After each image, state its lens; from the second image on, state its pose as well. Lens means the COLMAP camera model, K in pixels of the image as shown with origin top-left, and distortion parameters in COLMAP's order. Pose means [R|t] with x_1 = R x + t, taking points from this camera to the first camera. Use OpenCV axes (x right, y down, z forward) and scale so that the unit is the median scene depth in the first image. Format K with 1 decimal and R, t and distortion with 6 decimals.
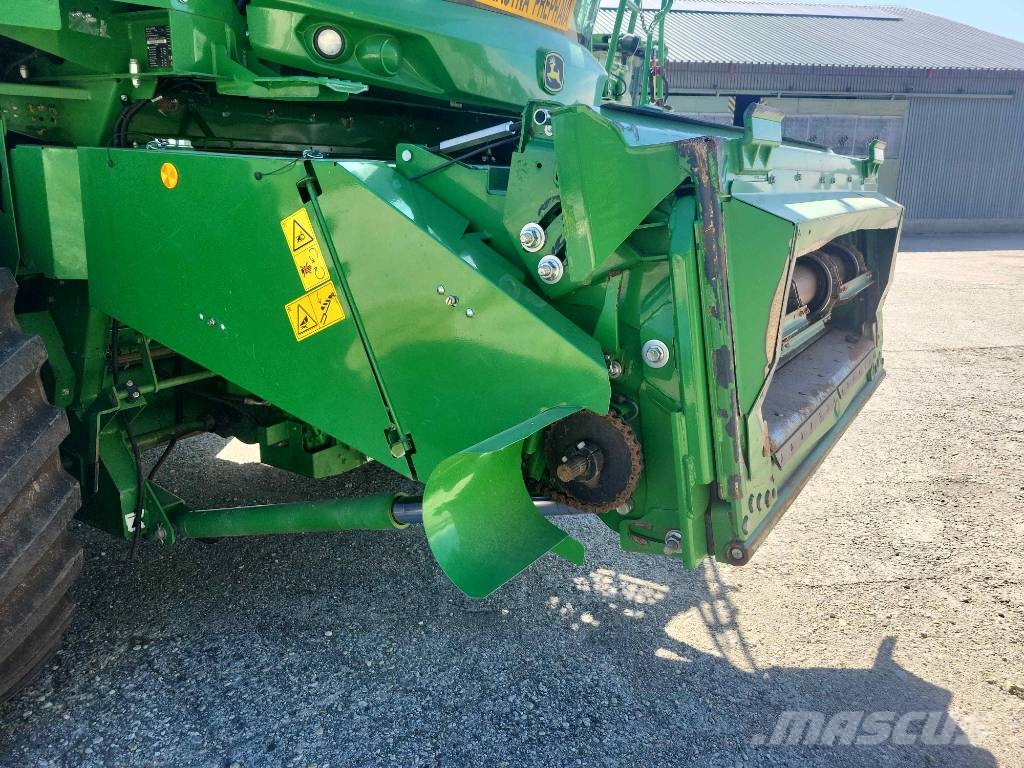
lens RADIAL K [[785.3, 0, 525.3], [0, 785.3, 373.6], [0, 0, 1]] dist [0.050478, -0.028262]
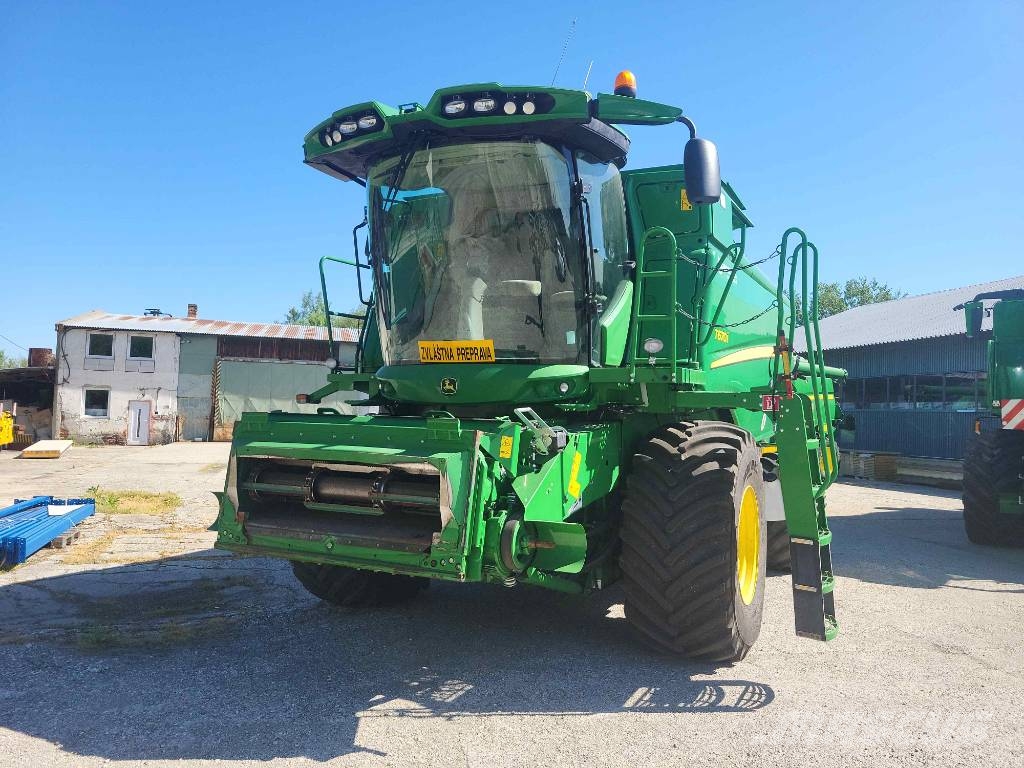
lens RADIAL K [[785.3, 0, 534.6], [0, 785.3, 375.1], [0, 0, 1]] dist [0.050478, -0.028262]
pose [[0.103096, -0.048840, -0.993472, 2.151795], [-0.262741, 0.961981, -0.074558, -0.319793], [0.959343, 0.268712, 0.086344, 1.048613]]
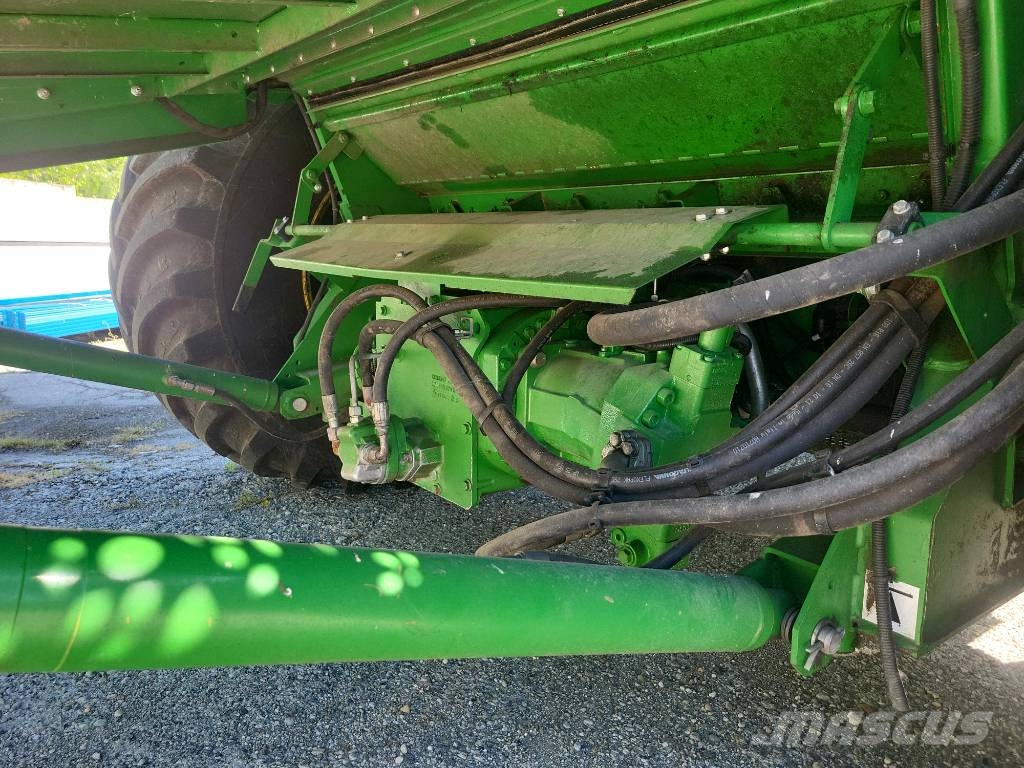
lens RADIAL K [[785.3, 0, 517.2], [0, 785.3, 381.9], [0, 0, 1]] dist [0.050478, -0.028262]
pose [[-0.353482, 0.141190, -0.924725, 0.261290], [-0.247205, 0.939302, 0.237912, -0.095106], [0.902186, 0.312694, -0.297124, 1.501449]]
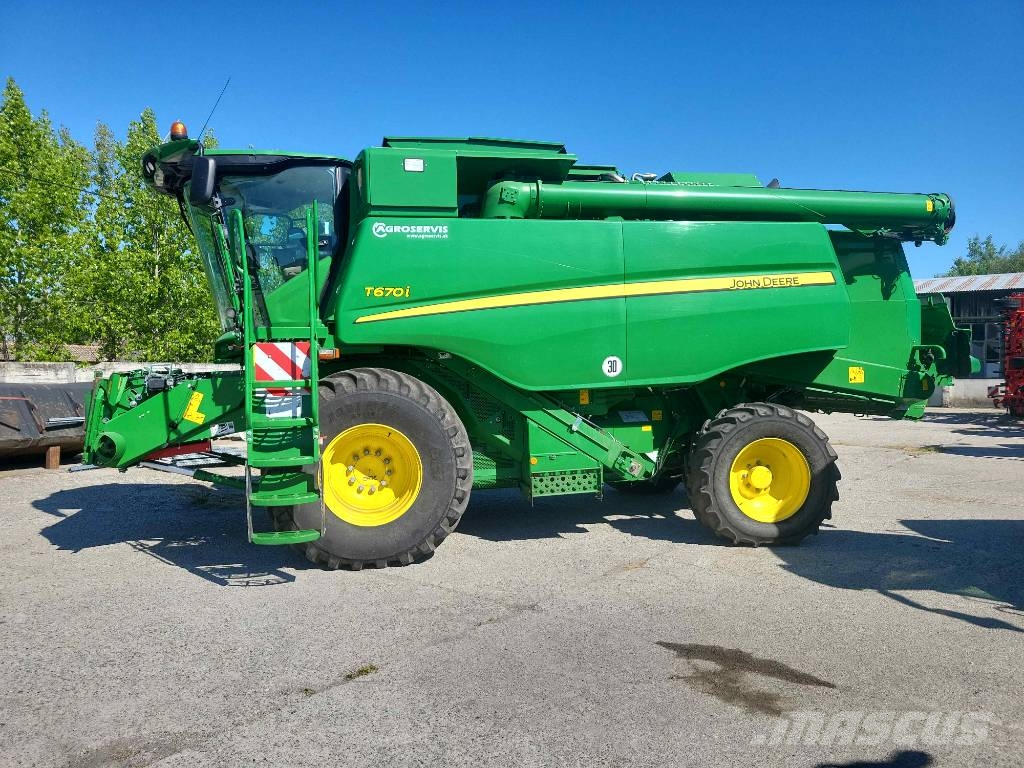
lens RADIAL K [[785.3, 0, 520.9], [0, 785.3, 370.4], [0, 0, 1]] dist [0.050478, -0.028262]
pose [[-0.721980, -0.001028, -0.691914, 1.347785], [-0.164154, 0.971703, 0.169843, -1.050803], [0.672160, 0.236204, -0.701719, 4.096971]]
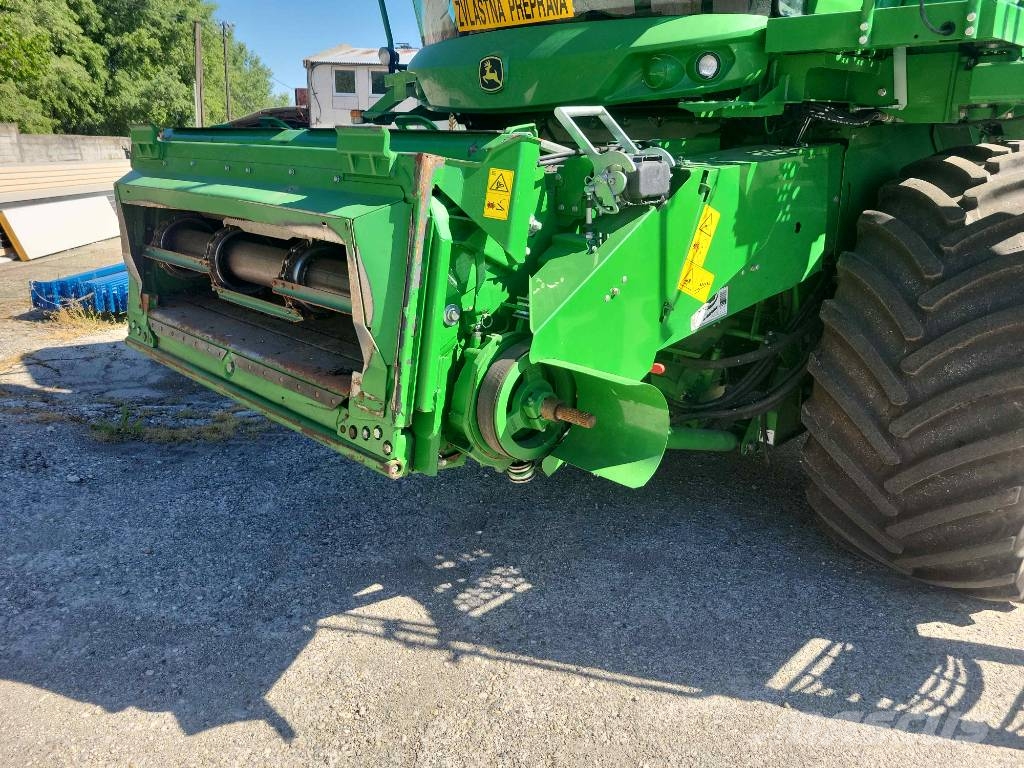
lens RADIAL K [[785.3, 0, 531.2], [0, 785.3, 379.2], [0, 0, 1]] dist [0.050478, -0.028262]
pose [[-0.227494, 0.264166, -0.937263, 1.187475], [-0.254925, 0.912777, 0.319141, -0.365502], [0.939819, 0.311535, -0.140309, 1.363321]]
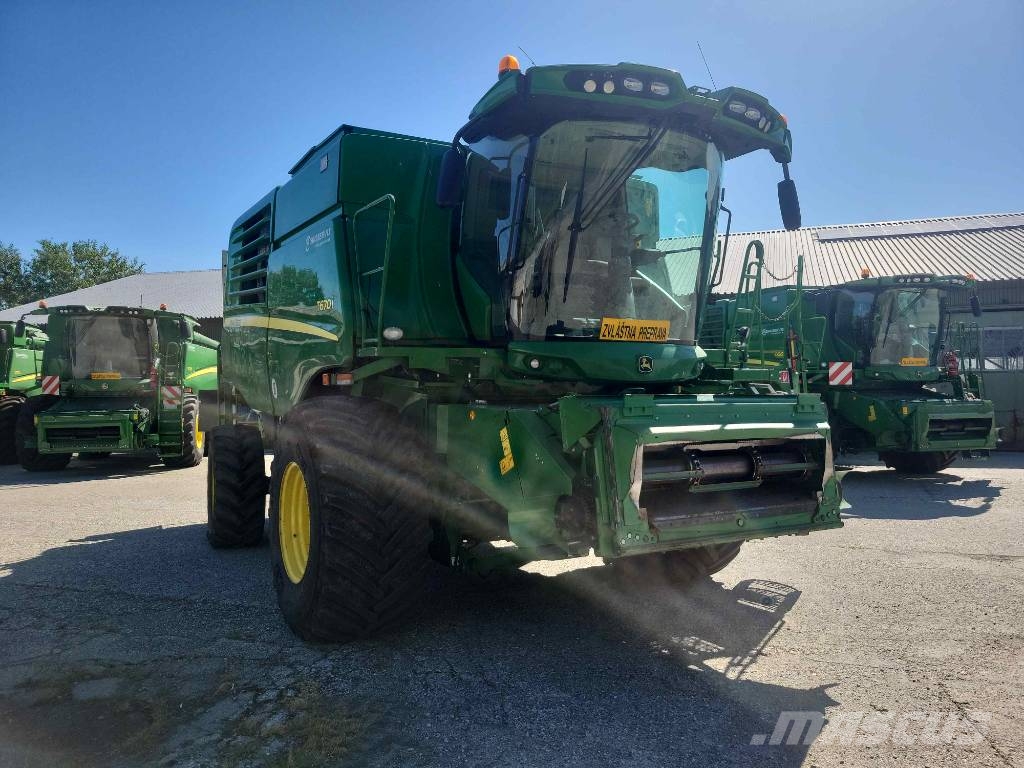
lens RADIAL K [[785.3, 0, 516.4], [0, 785.3, 373.8], [0, 0, 1]] dist [0.050478, -0.028262]
pose [[0.881856, -0.026082, -0.470798, 0.739727], [-0.097907, 0.966579, -0.236939, 0.183886], [0.461243, 0.255040, 0.849829, -0.973606]]
